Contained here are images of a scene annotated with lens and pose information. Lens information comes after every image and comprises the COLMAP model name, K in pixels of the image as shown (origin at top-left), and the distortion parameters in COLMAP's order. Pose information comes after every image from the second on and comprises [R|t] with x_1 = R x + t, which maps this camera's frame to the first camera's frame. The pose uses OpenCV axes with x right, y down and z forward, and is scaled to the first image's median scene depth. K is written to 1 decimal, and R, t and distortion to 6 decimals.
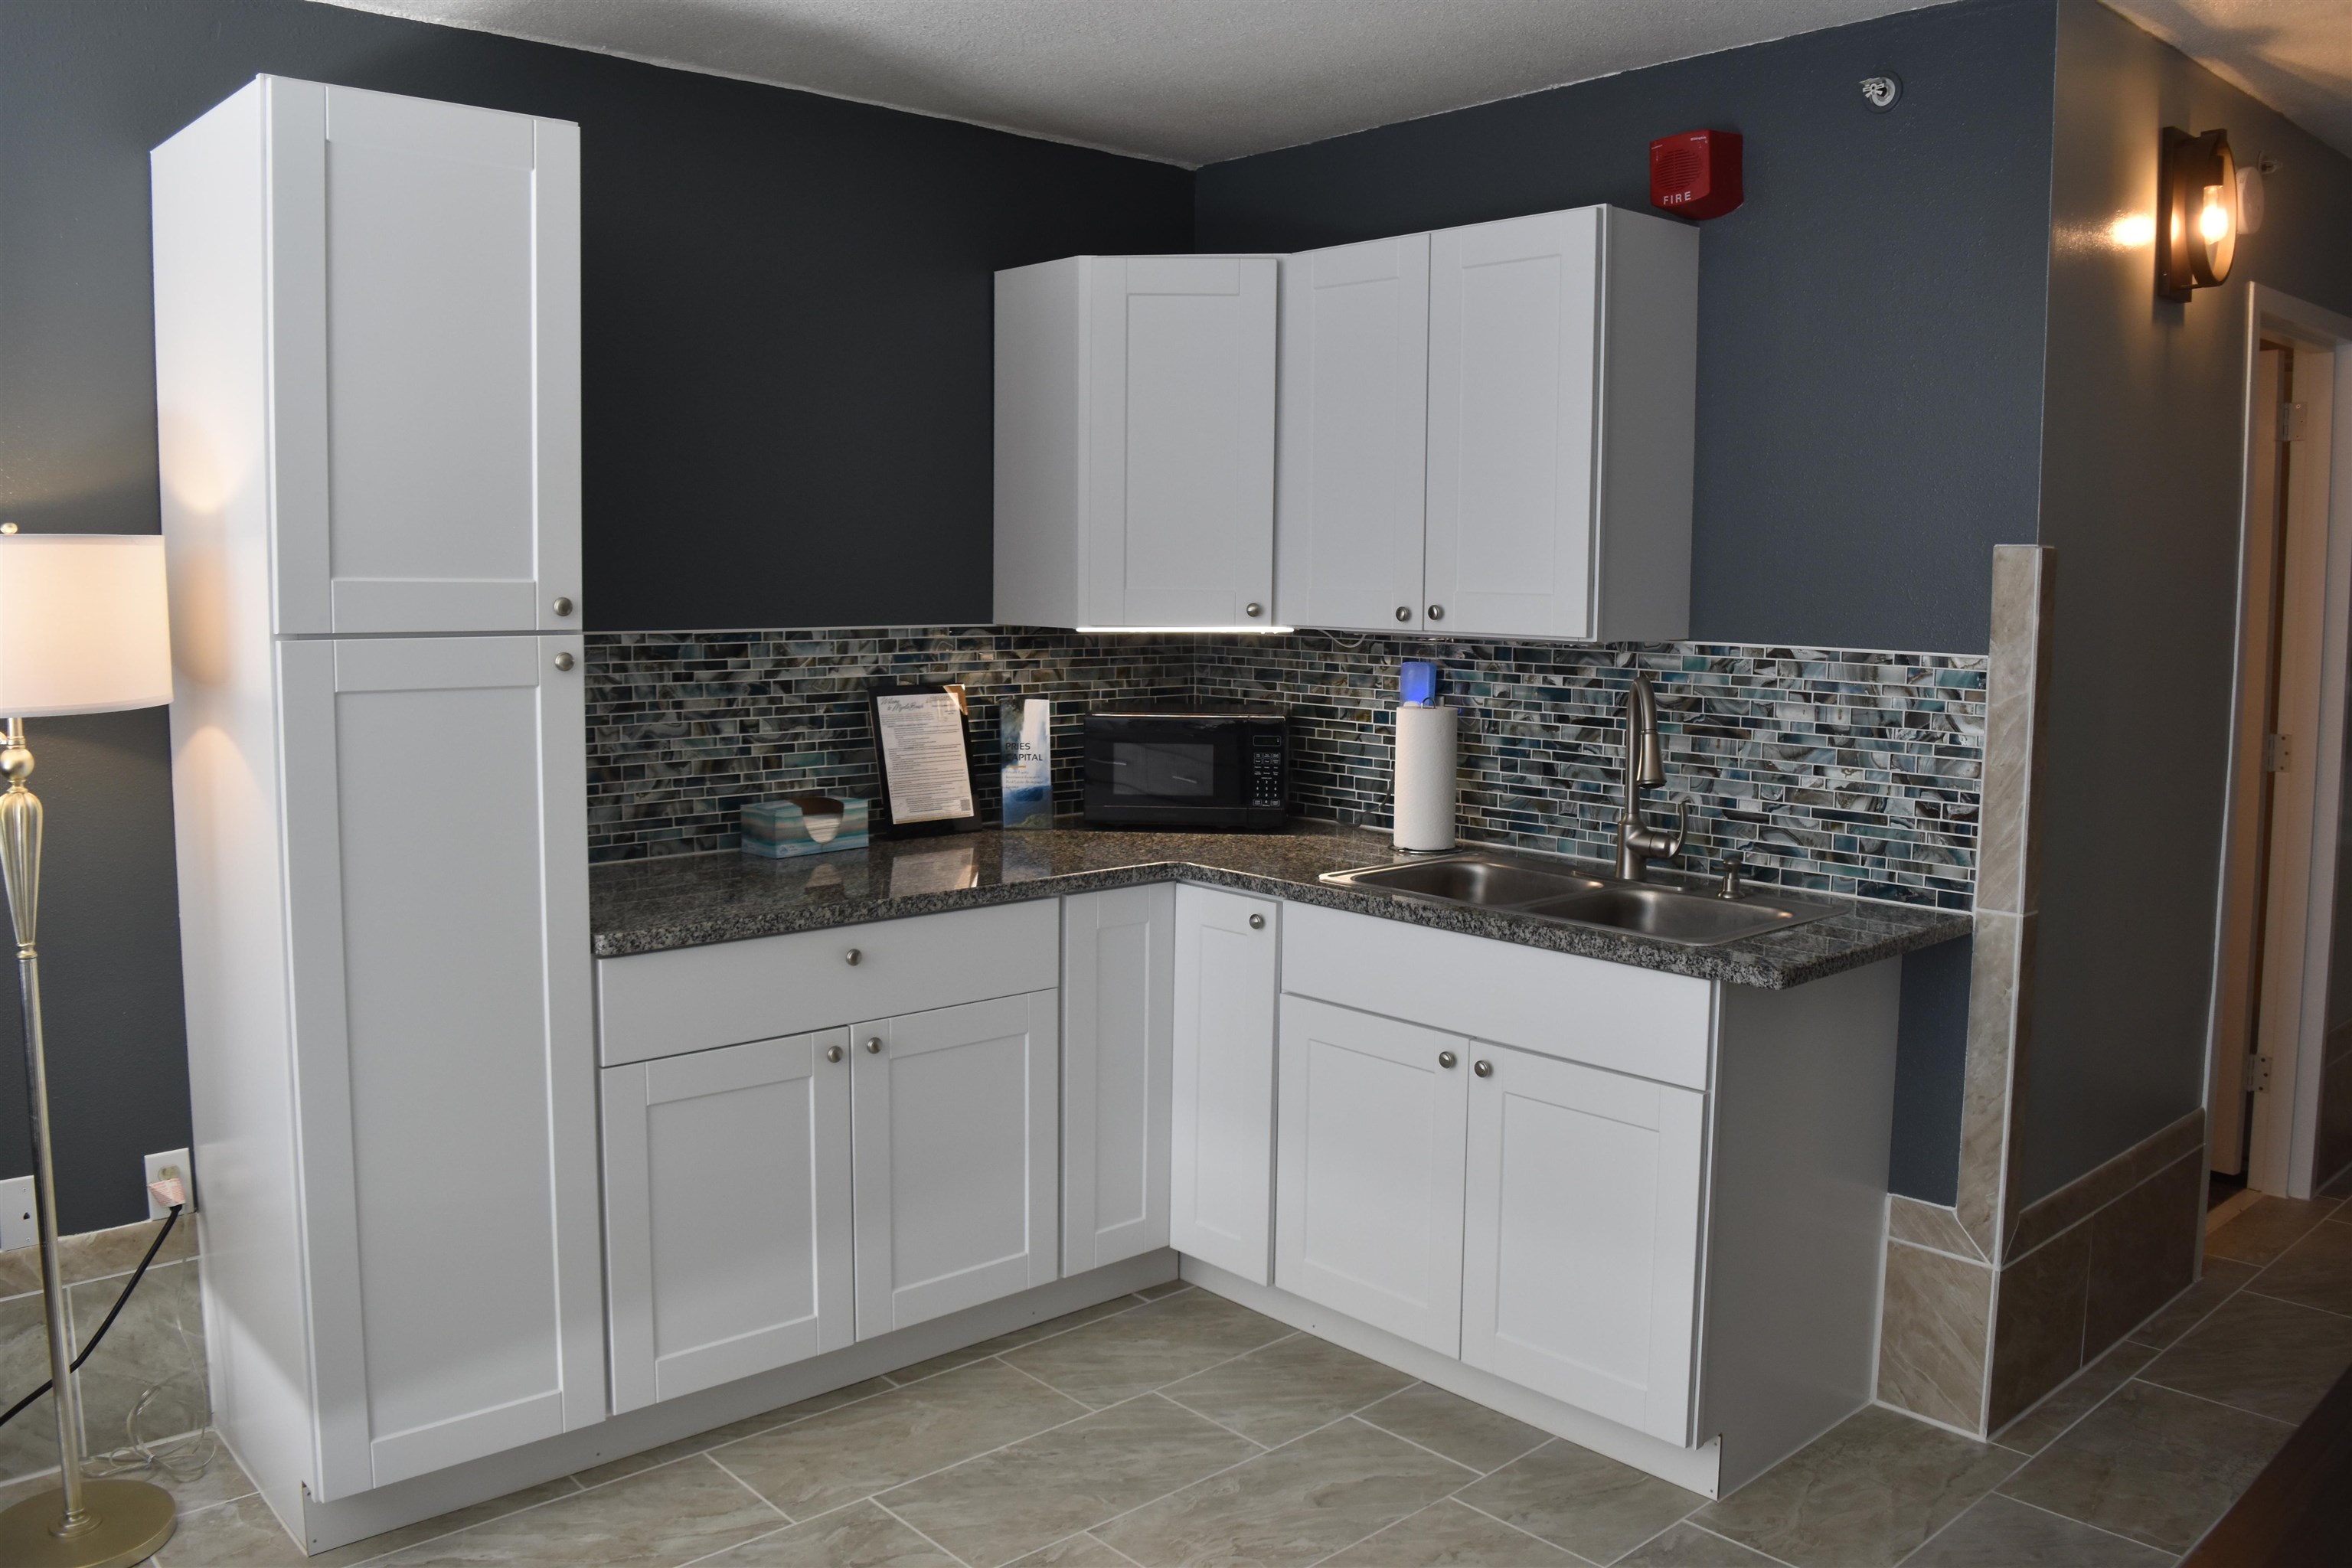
lens RADIAL K [[1863.3, 0, 1186.1], [0, 1863.3, 765.7], [0, 0, 1]] dist [-0.095910, 0.023704]
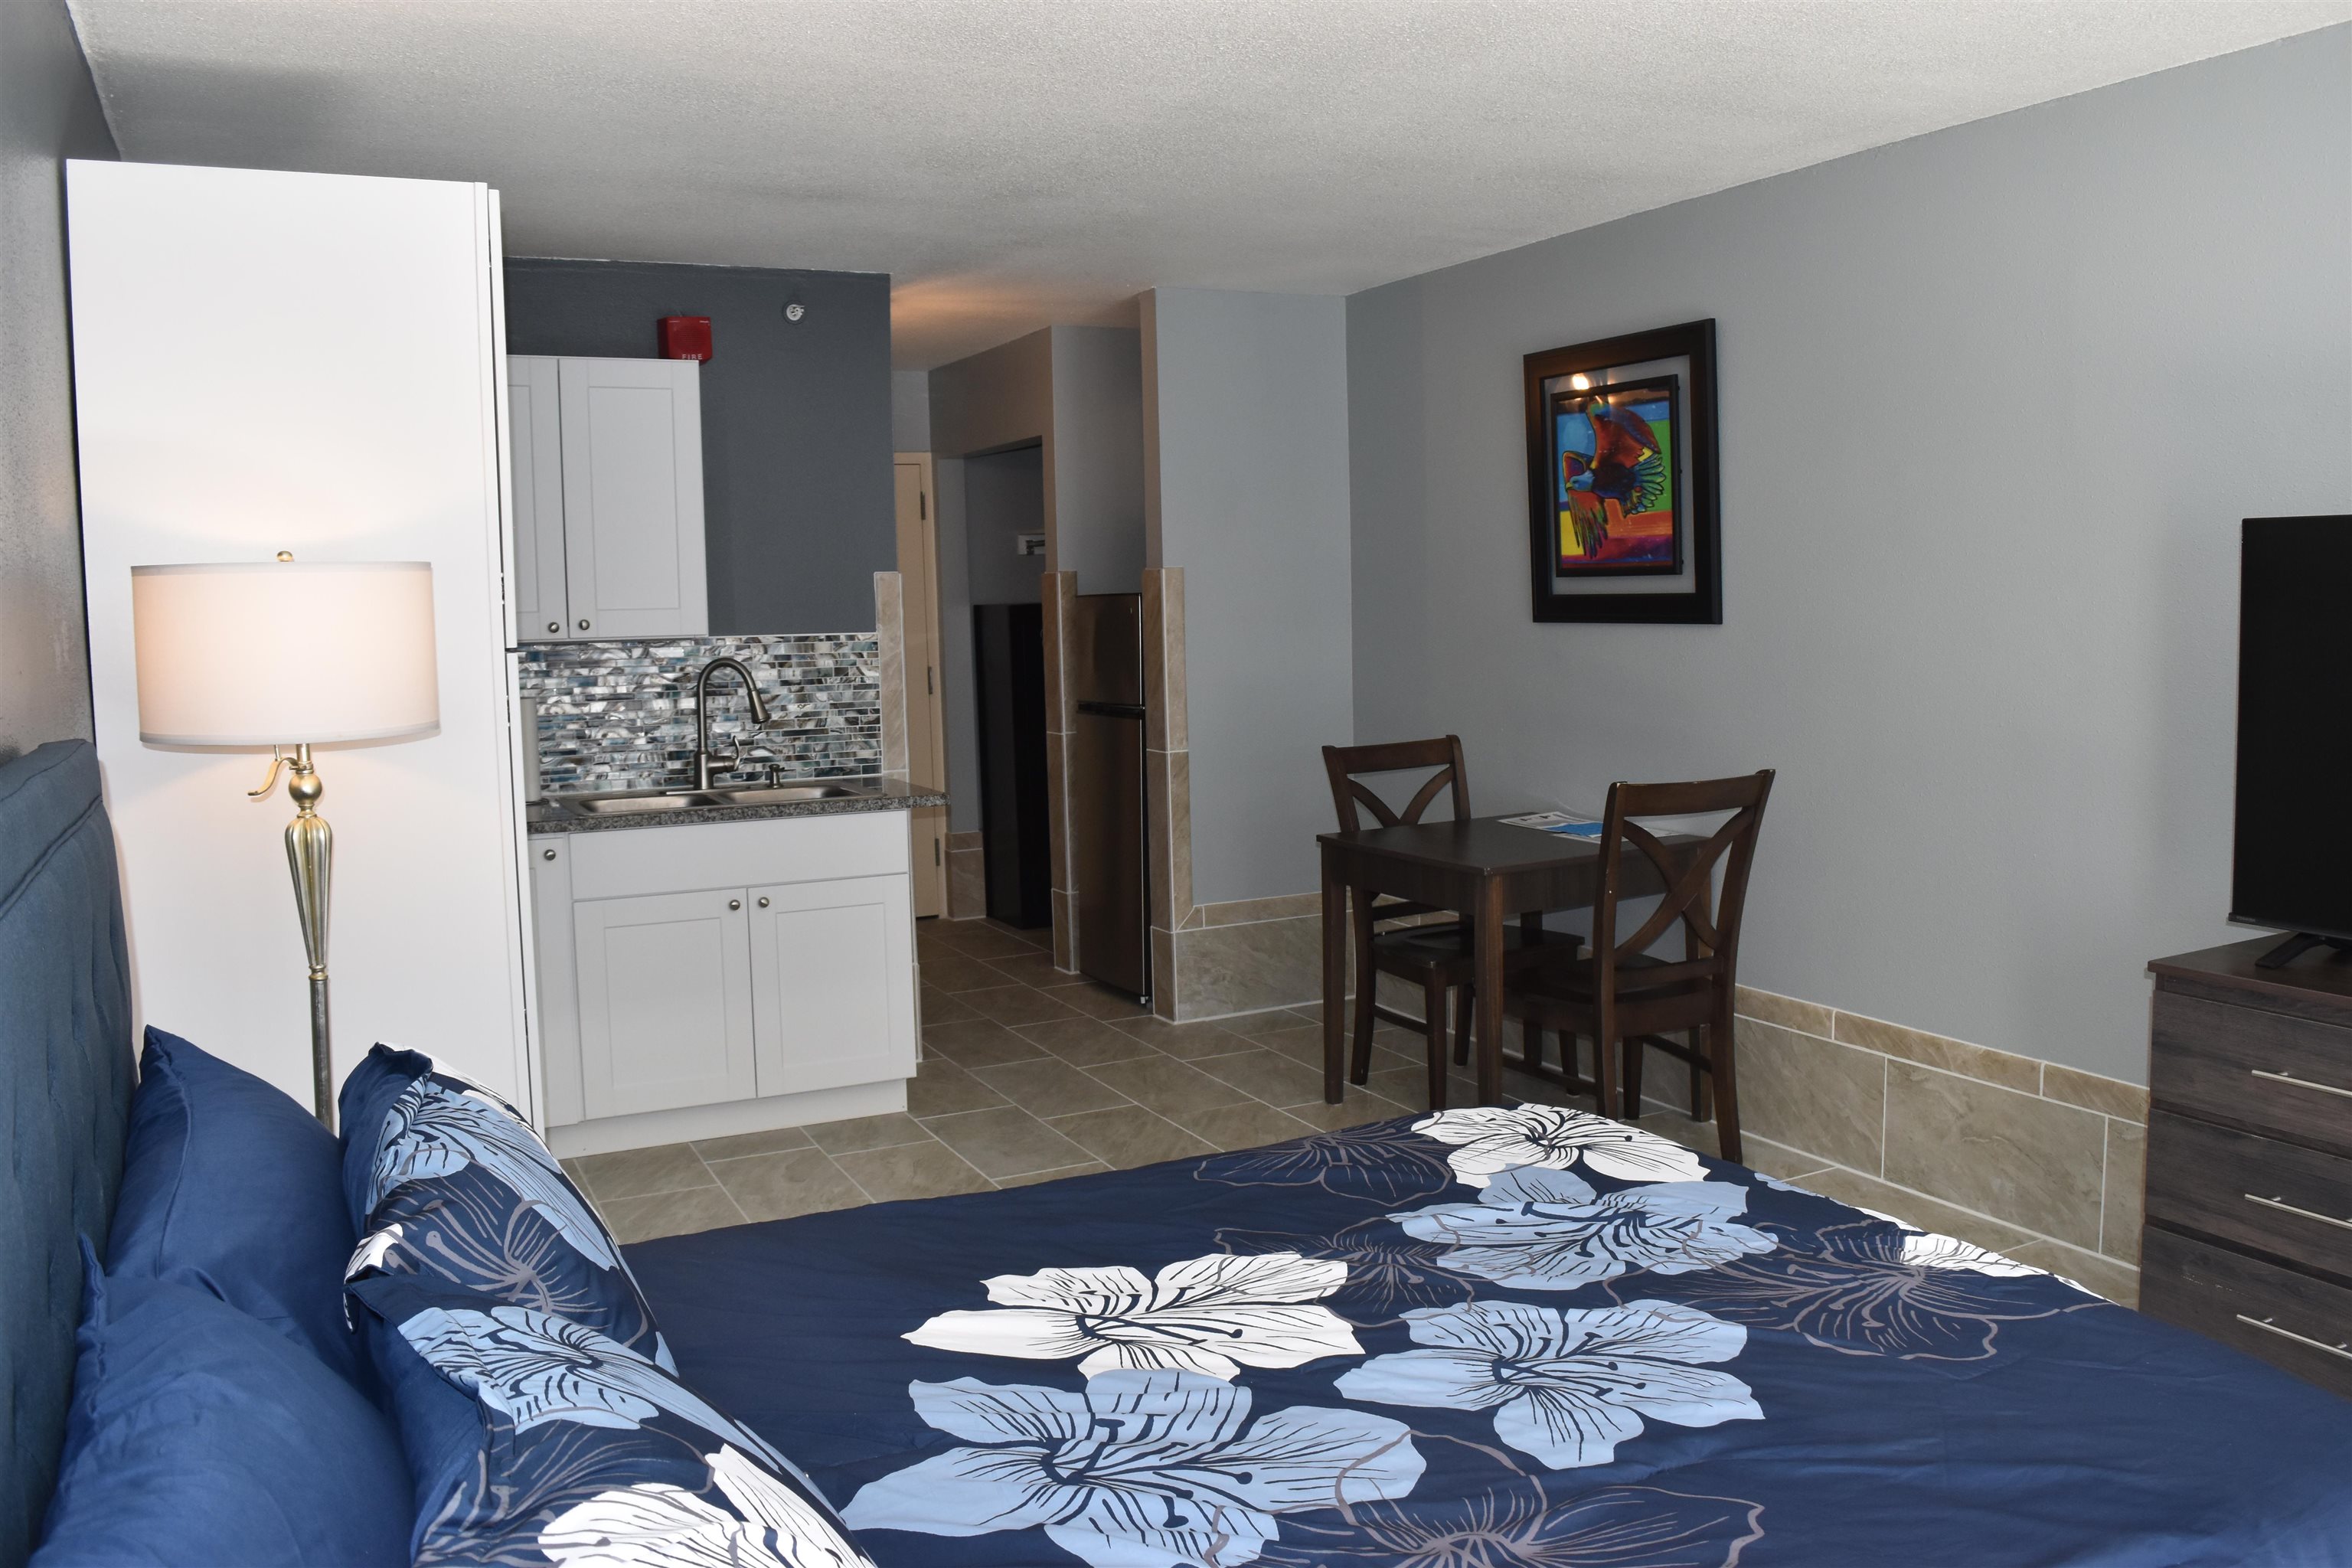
lens RADIAL K [[1836.9, 0, 1187.5], [0, 1836.9, 775.3], [0, 0, 1]] dist [-0.091203, 0.009069]
pose [[0.271234, -0.107811, 0.956456, -1.142121], [0.122206, 0.989522, 0.076883, -0.019570], [-0.954724, 0.096032, 0.281567, 0.183303]]
